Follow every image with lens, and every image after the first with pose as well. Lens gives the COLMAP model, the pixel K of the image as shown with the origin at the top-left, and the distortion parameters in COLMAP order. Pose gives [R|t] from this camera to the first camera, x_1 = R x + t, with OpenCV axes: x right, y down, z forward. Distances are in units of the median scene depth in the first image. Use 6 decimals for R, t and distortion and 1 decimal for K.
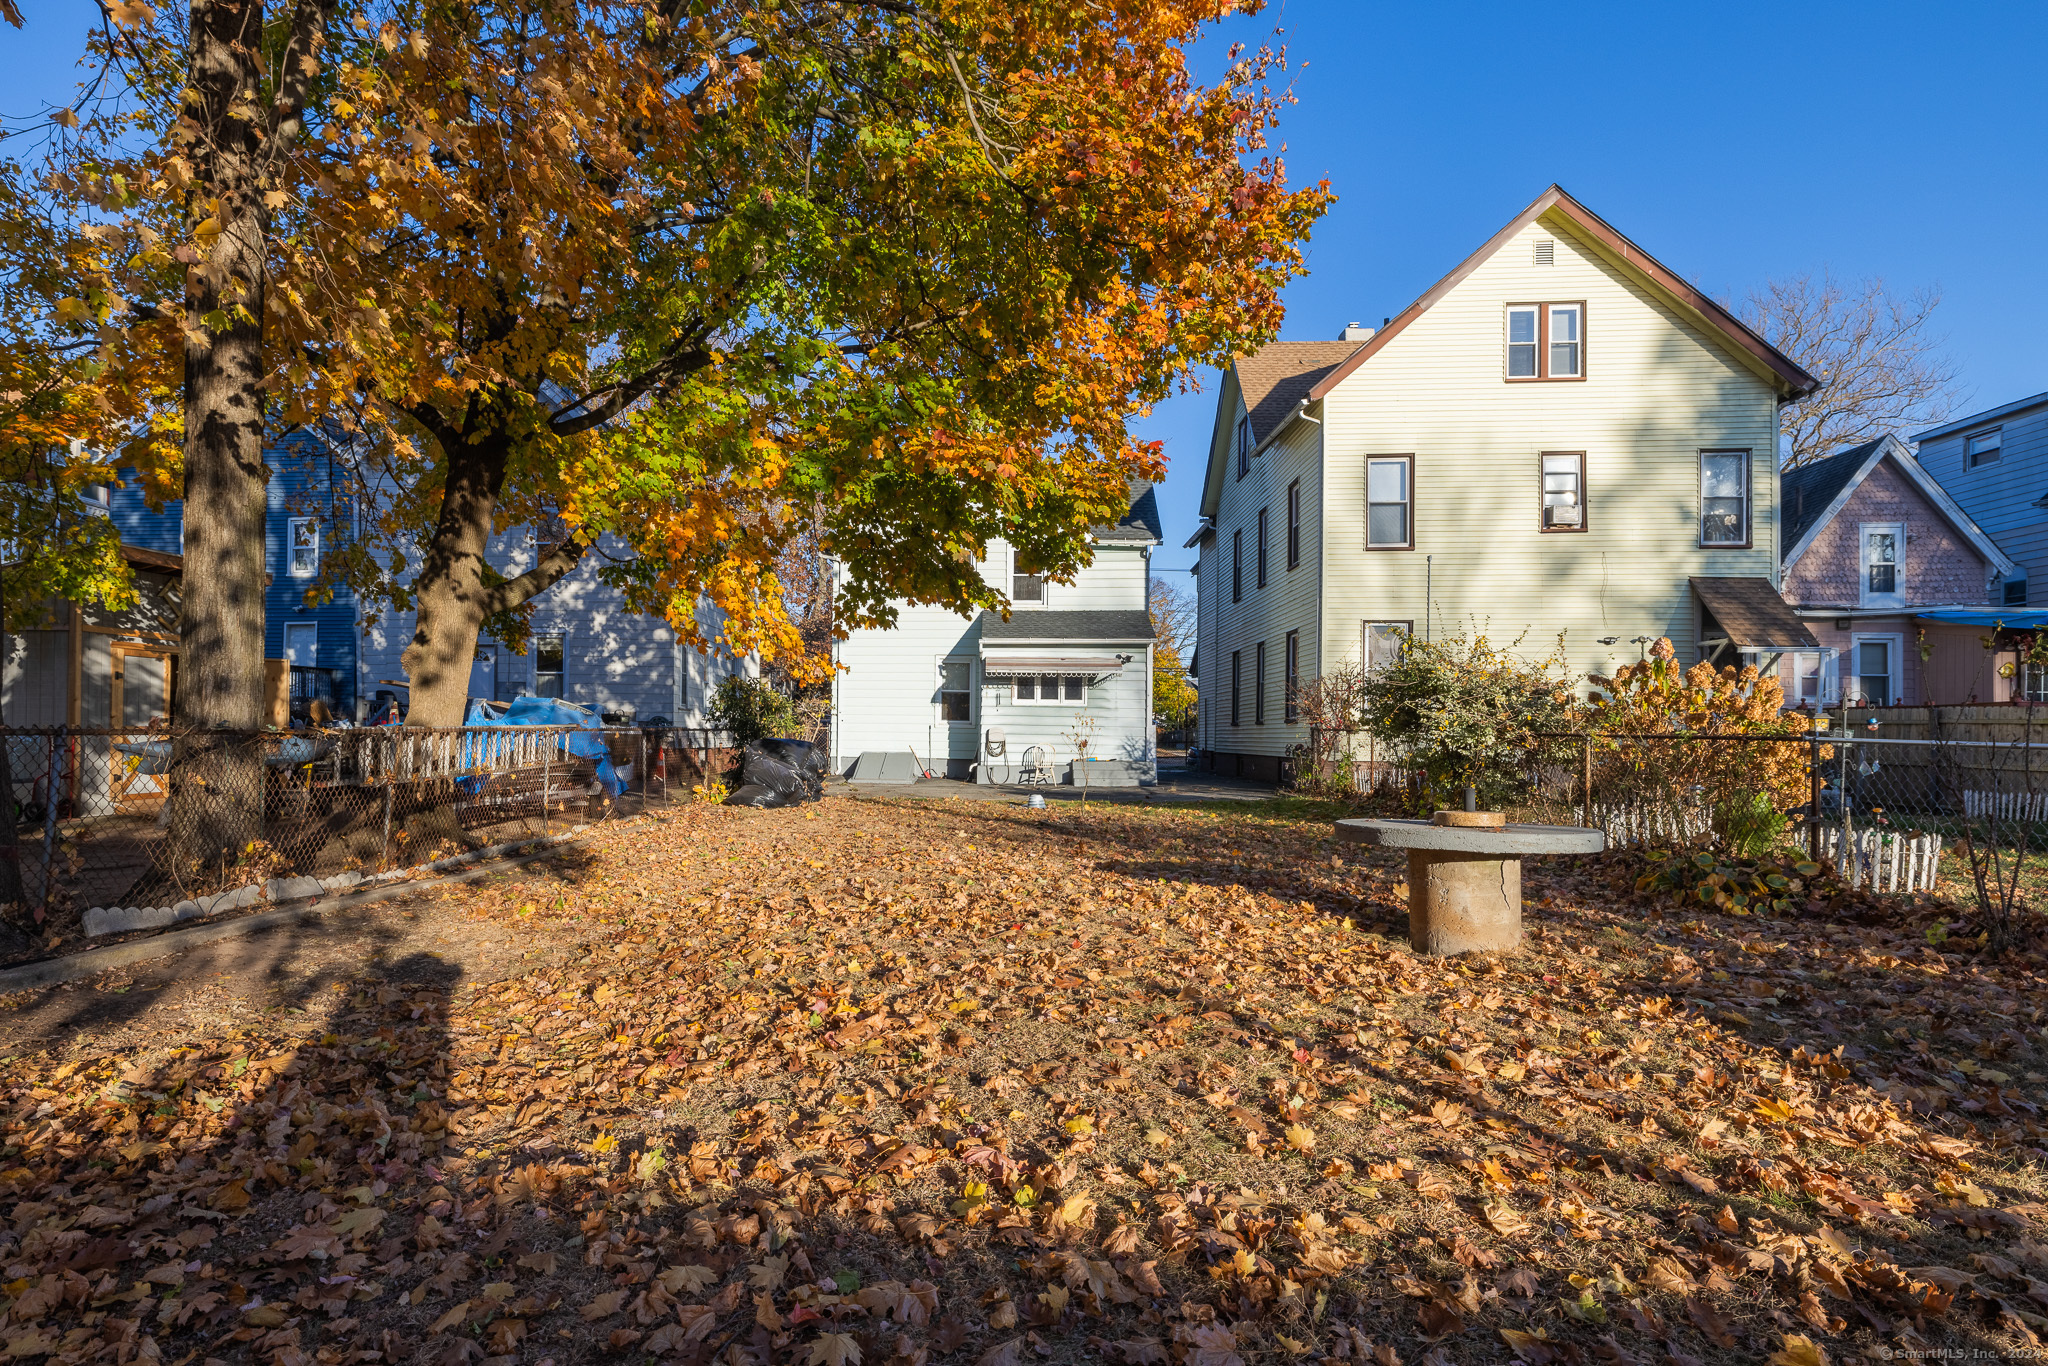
lens RADIAL K [[887.2, 0, 1023.6], [0, 887.2, 715.3], [0, 0, 1]] dist [-0.012667, 0.000147]
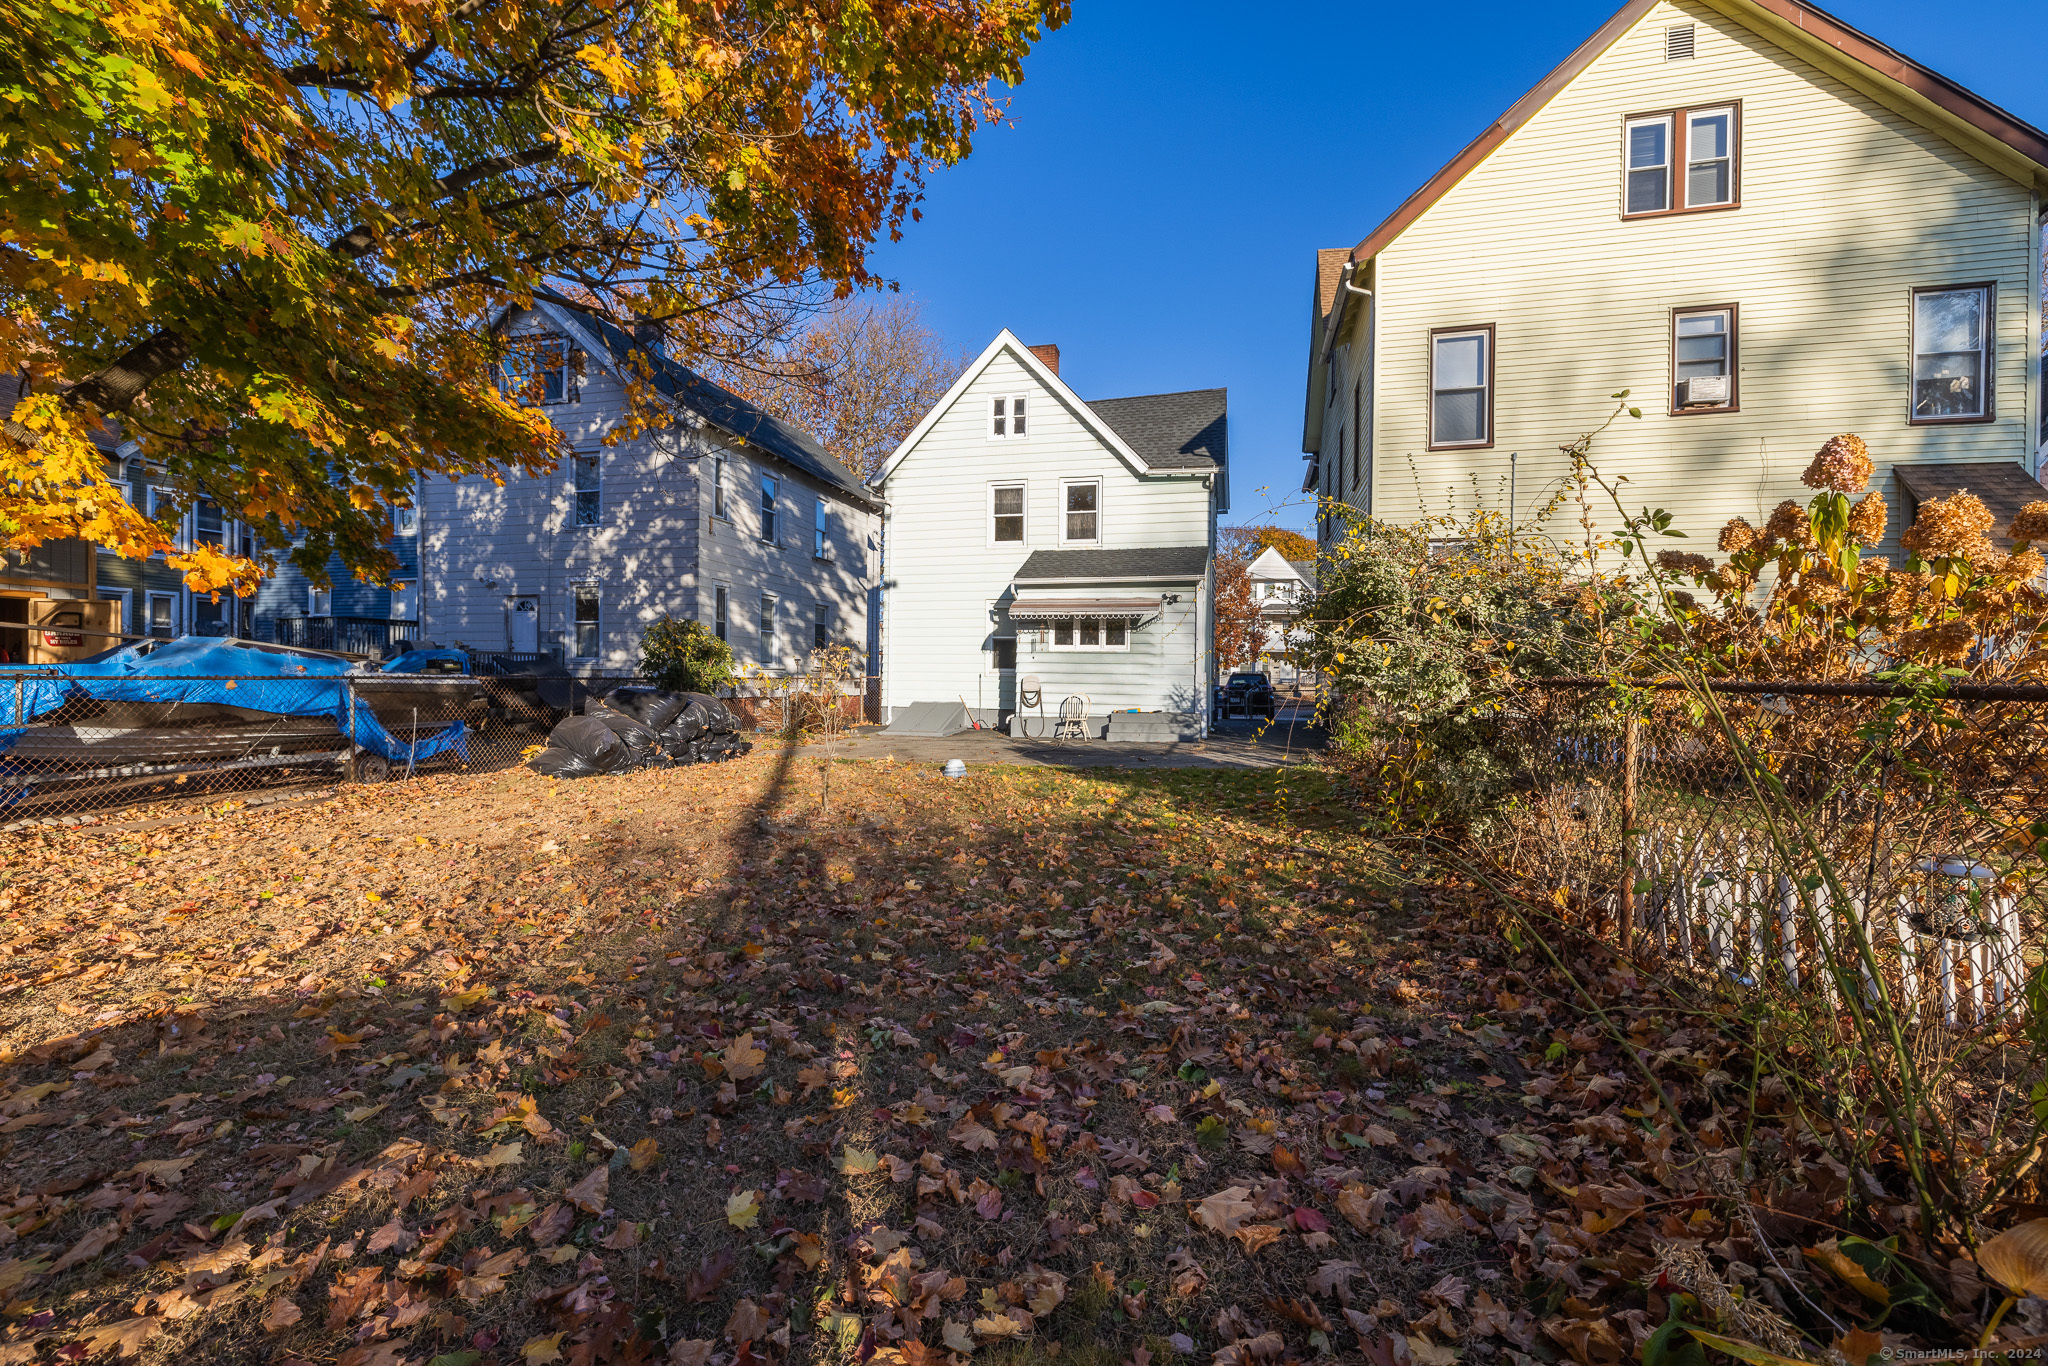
lens RADIAL K [[857.6, 0, 1034.2], [0, 857.6, 676.9], [0, 0, 1]] dist [-0.000436, -0.000310]
pose [[0.990895, -0.001709, -0.134626, 0.098740], [0.003609, 0.999897, 0.013869, 0.002984], [0.134588, -0.014229, 0.990799, 0.134394]]
